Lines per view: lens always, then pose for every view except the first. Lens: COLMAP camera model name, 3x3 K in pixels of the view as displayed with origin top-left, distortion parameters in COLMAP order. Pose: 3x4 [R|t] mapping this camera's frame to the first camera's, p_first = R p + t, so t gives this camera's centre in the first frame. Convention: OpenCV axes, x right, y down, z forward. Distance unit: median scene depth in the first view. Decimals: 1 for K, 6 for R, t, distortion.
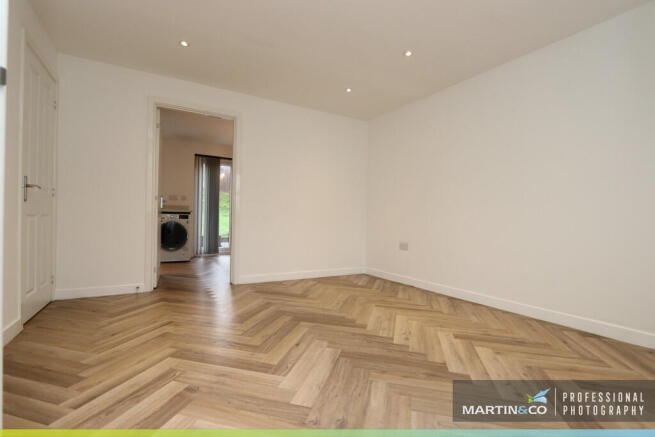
lens RADIAL K [[311.6, 0, 327.5], [0, 311.6, 218.5], [0, 0, 1]] dist [-0.003852, -0.000201]
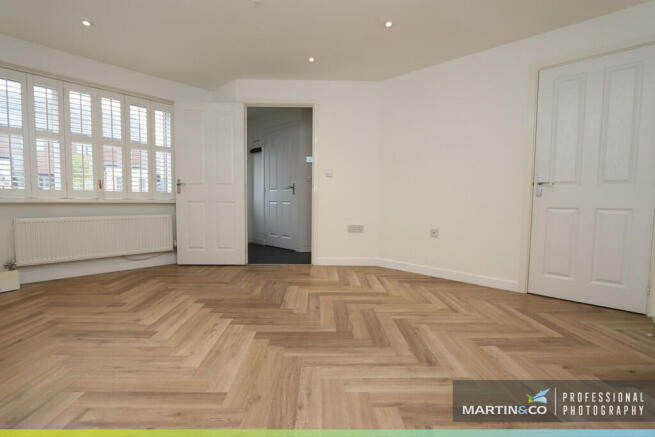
lens RADIAL K [[304.0, 0, 324.6], [0, 304.0, 220.5], [0, 0, 1]] dist [-0.003664, -0.000226]
pose [[-0.962685, -0.013780, -0.270272, 0.185439], [-0.030297, 0.997912, 0.057037, -0.002715], [0.268922, 0.063097, -0.961093, 1.957062]]
